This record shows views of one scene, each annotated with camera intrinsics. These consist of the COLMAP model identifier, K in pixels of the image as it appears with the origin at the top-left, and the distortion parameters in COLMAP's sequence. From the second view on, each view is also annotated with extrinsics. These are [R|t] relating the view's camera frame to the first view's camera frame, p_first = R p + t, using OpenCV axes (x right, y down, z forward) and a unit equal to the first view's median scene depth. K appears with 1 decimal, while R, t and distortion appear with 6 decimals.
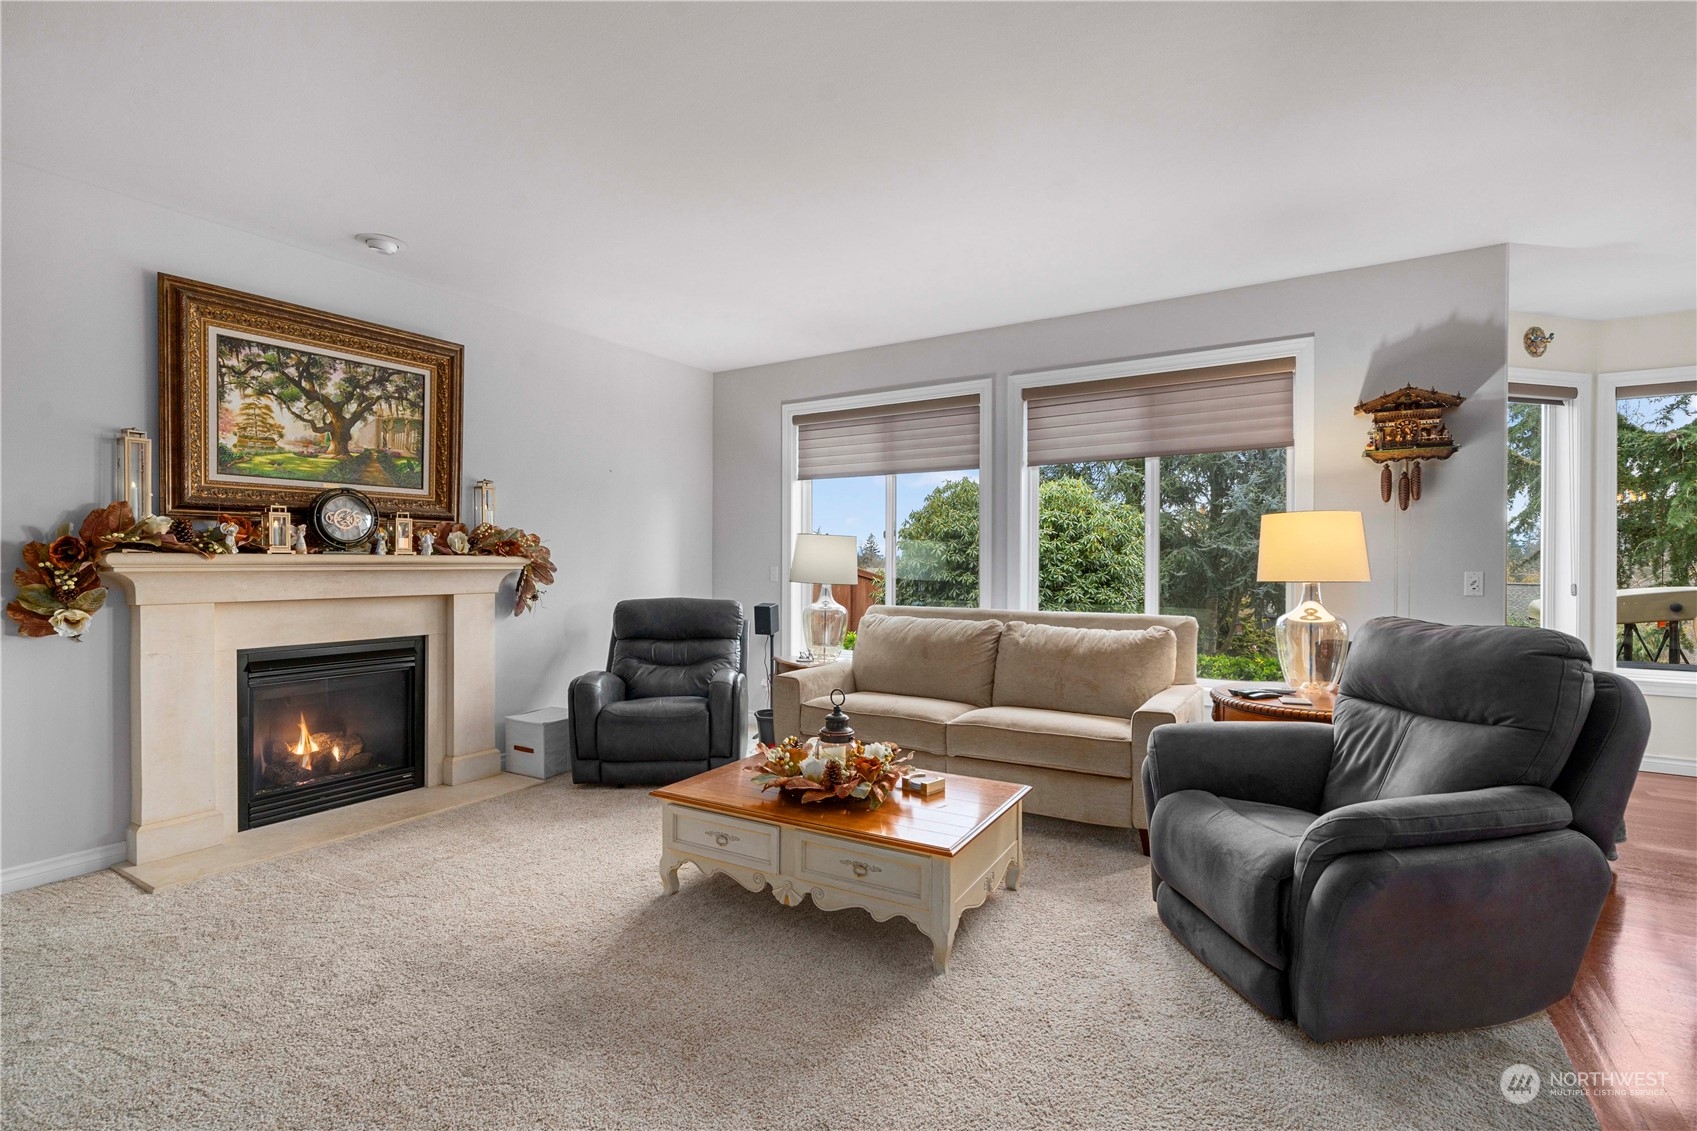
lens RADIAL K [[782.0, 0, 848.5], [0, 782.0, 565.5], [0, 0, 1]] dist [0.000474, -0.000261]
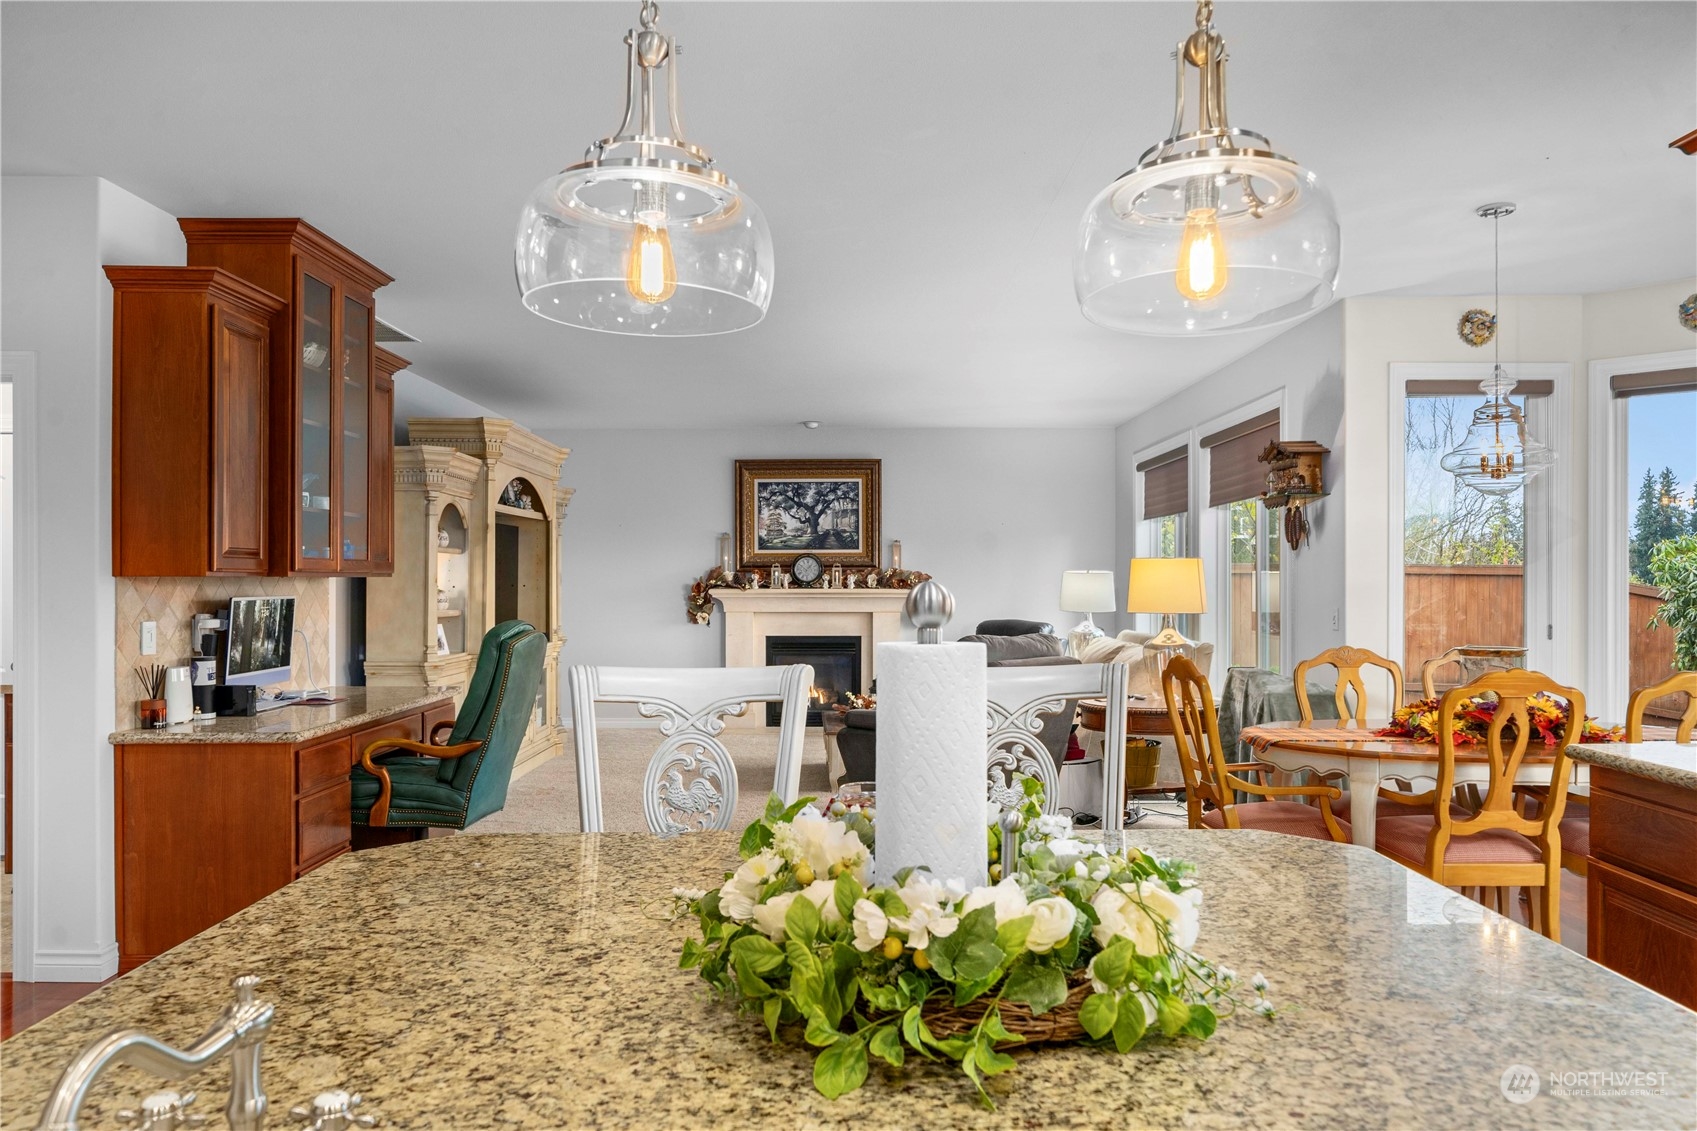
lens RADIAL K [[1151.7, 0, 848.5], [0, 1151.7, 565.5], [0, 0, 1]] dist [0.009410, 0.000255]
pose [[0.534359, -0.014679, -0.845130, 1.689808], [-0.002105, 0.999823, -0.018697, -0.017509], [0.845255, 0.011770, 0.534234, -0.377776]]
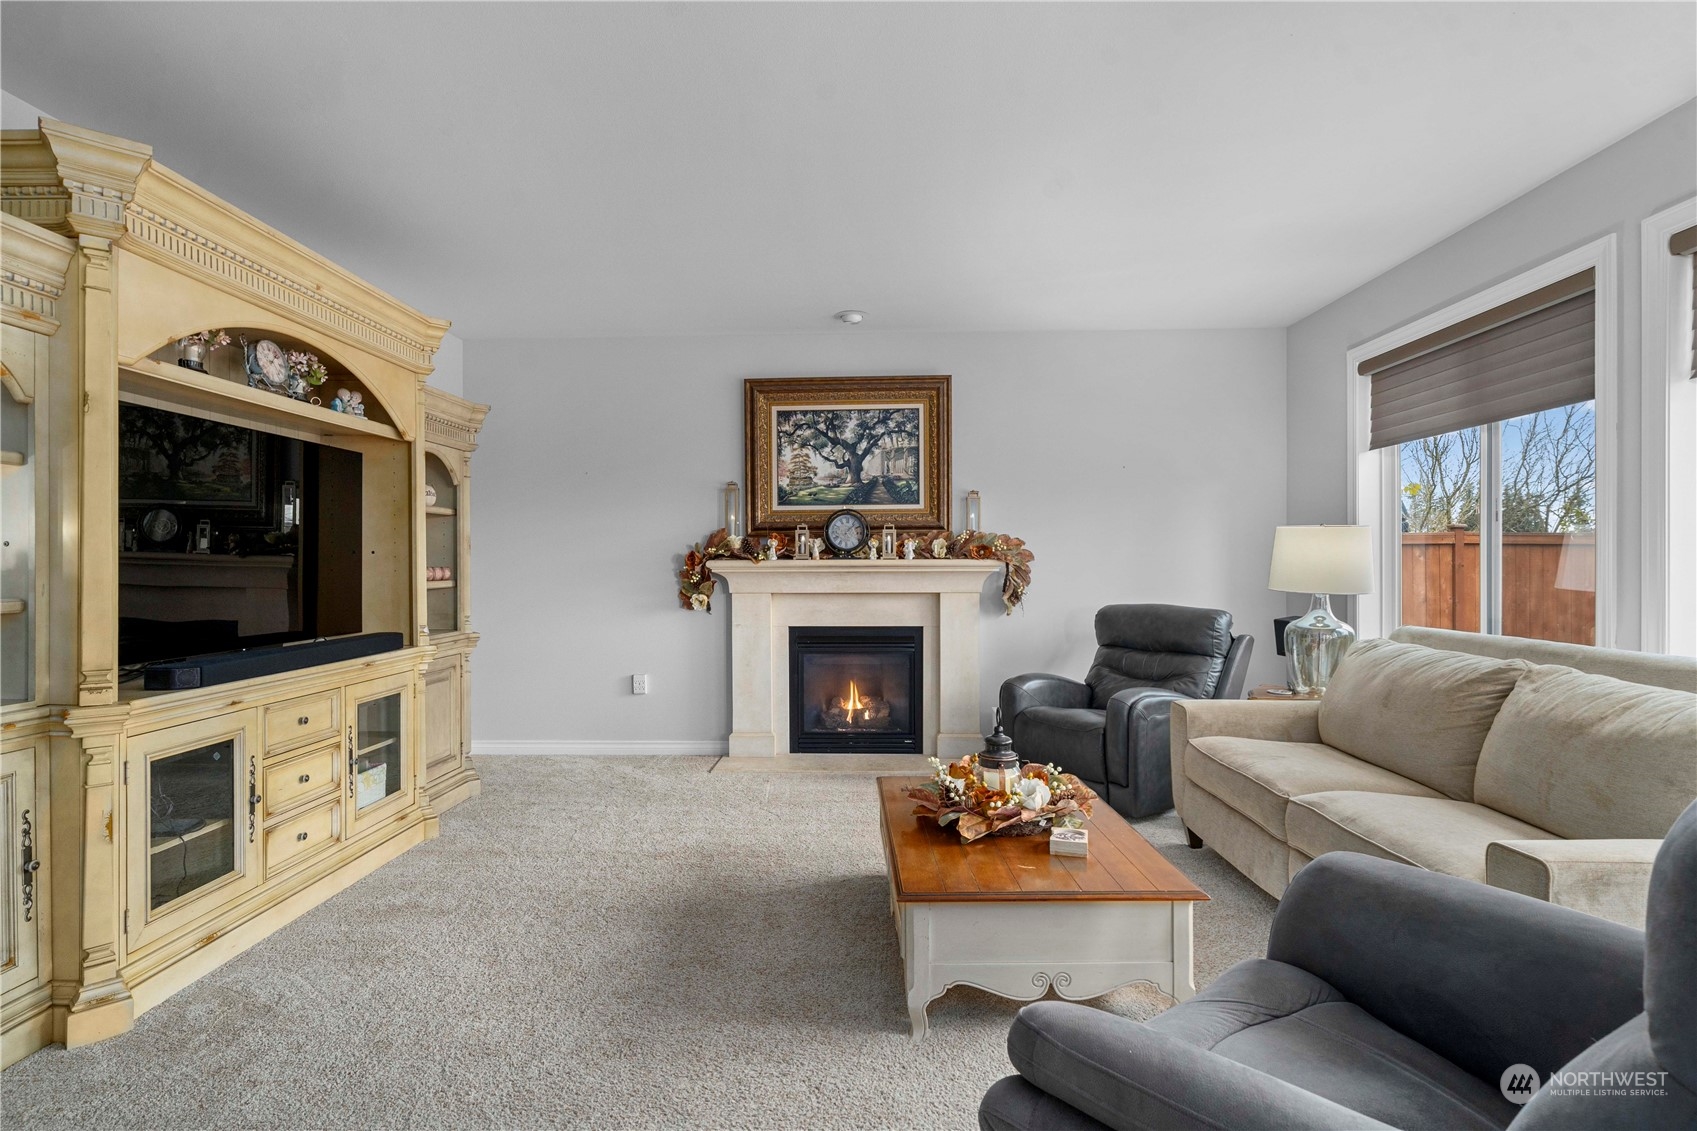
lens RADIAL K [[830.2, 0, 843.5], [0, 830.2, 566.0], [0, 0, 1]] dist [0.000285, 0.000149]
pose [[0.503107, -0.003233, -0.864218, 0.539778], [0.001171, 0.999995, -0.003060, 0.001050], [0.864223, 0.000528, 0.503108, 0.287971]]
